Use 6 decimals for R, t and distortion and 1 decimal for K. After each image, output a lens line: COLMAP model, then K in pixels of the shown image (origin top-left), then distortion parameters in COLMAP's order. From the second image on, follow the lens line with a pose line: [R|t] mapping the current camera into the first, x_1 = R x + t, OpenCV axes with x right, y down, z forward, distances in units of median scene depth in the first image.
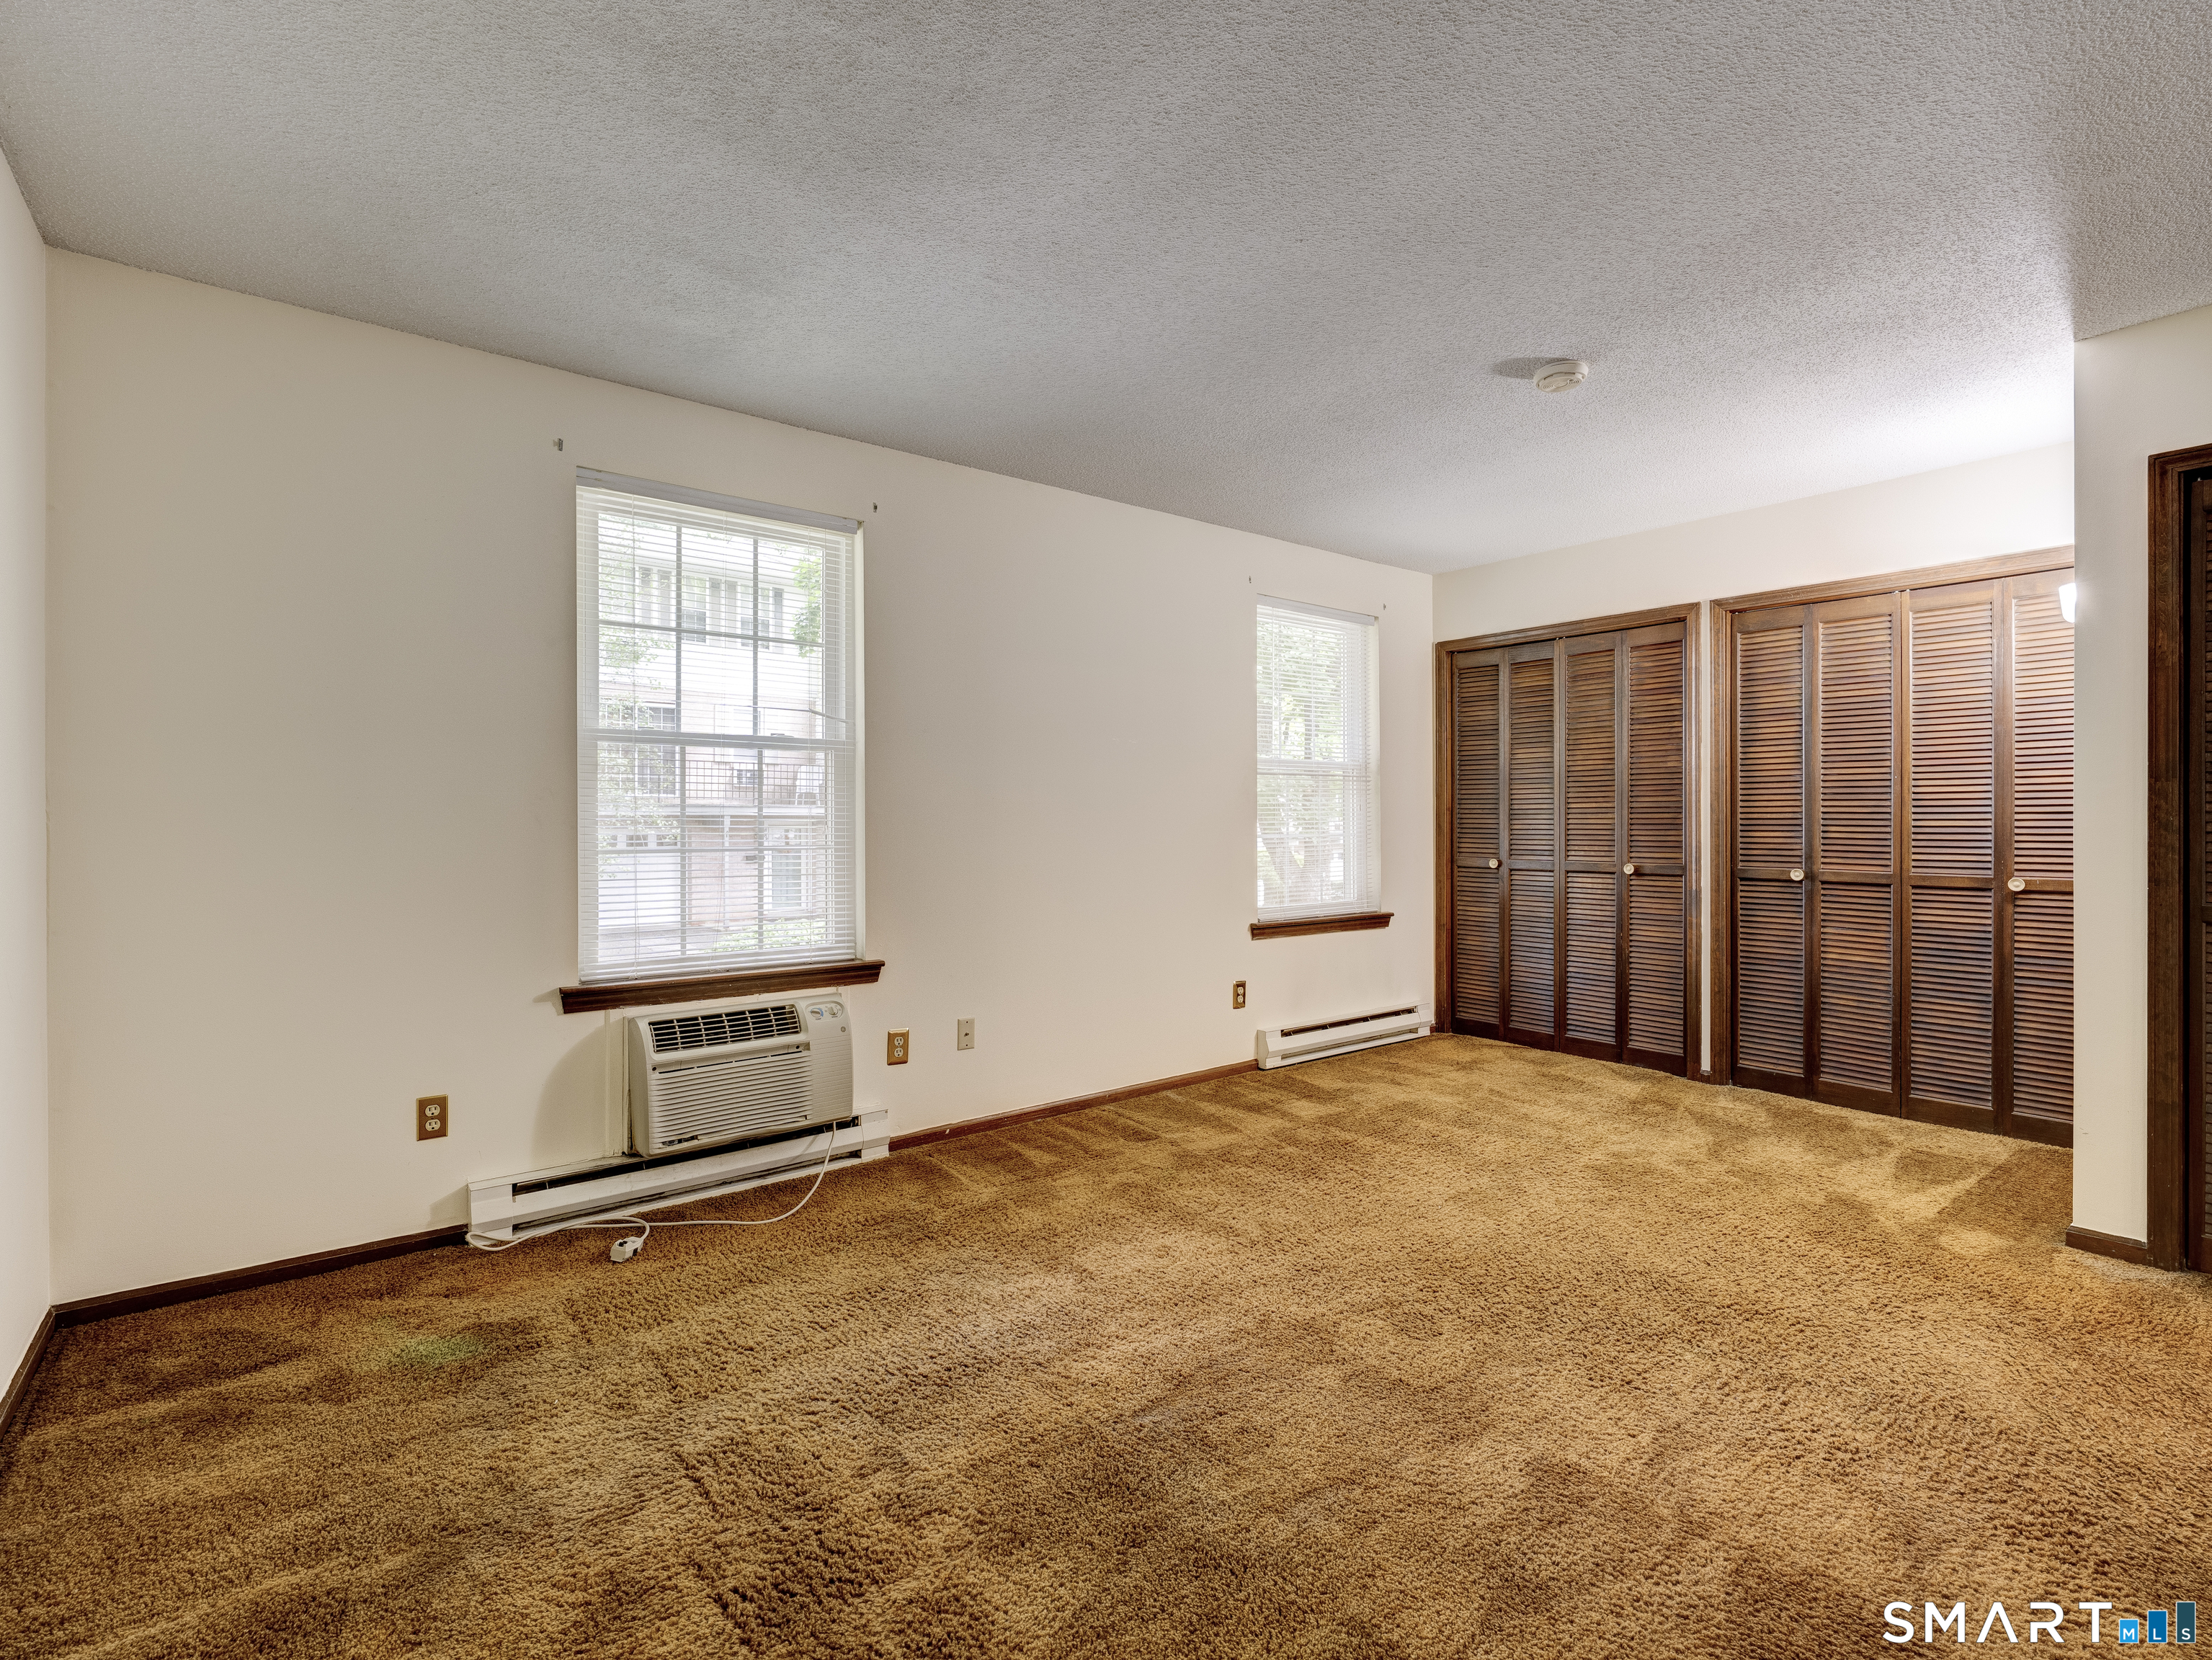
lens RADIAL K [[1039.0, 0, 1109.8], [0, 1039.0, 814.8], [0, 0, 1]] dist [0.003277, 0.000516]
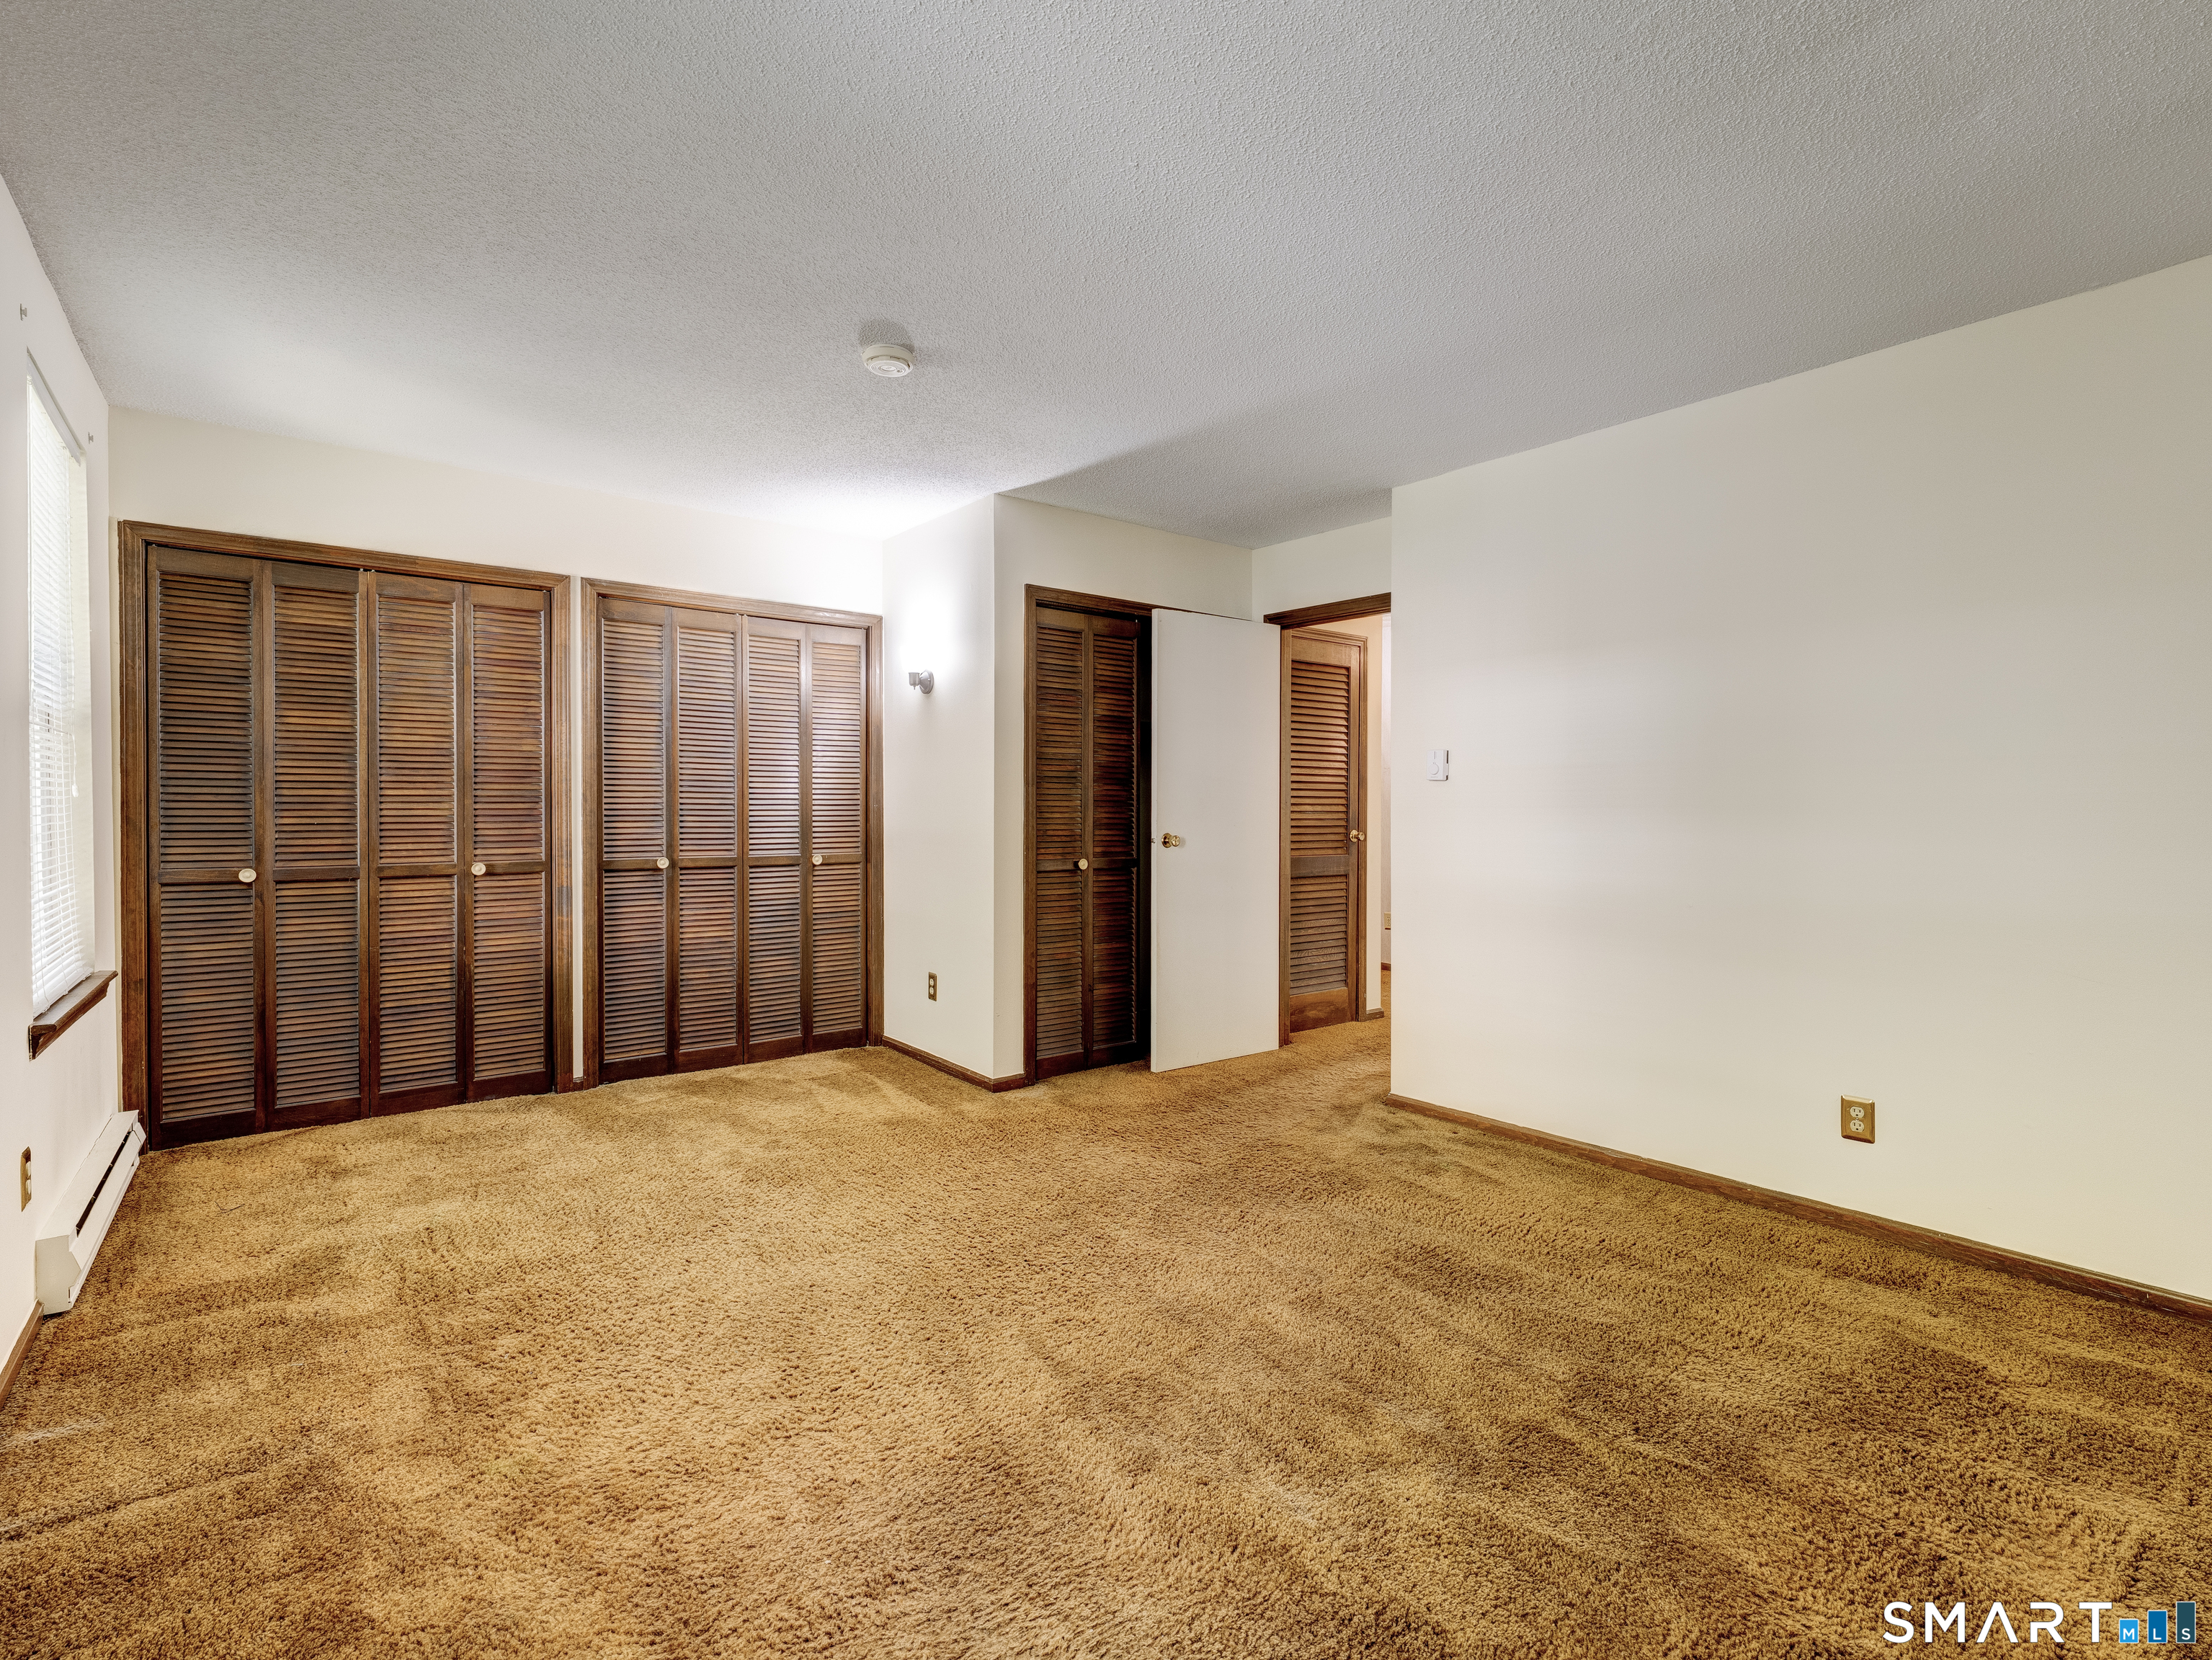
lens RADIAL K [[1039.0, 0, 1109.8], [0, 1039.0, 814.8], [0, 0, 1]] dist [0.003277, 0.000516]
pose [[-0.001335, -0.005639, 0.999983, -0.369791], [-0.004814, 0.999973, 0.005632, 0.001179], [-0.999988, -0.004807, -0.001362, 0.528811]]
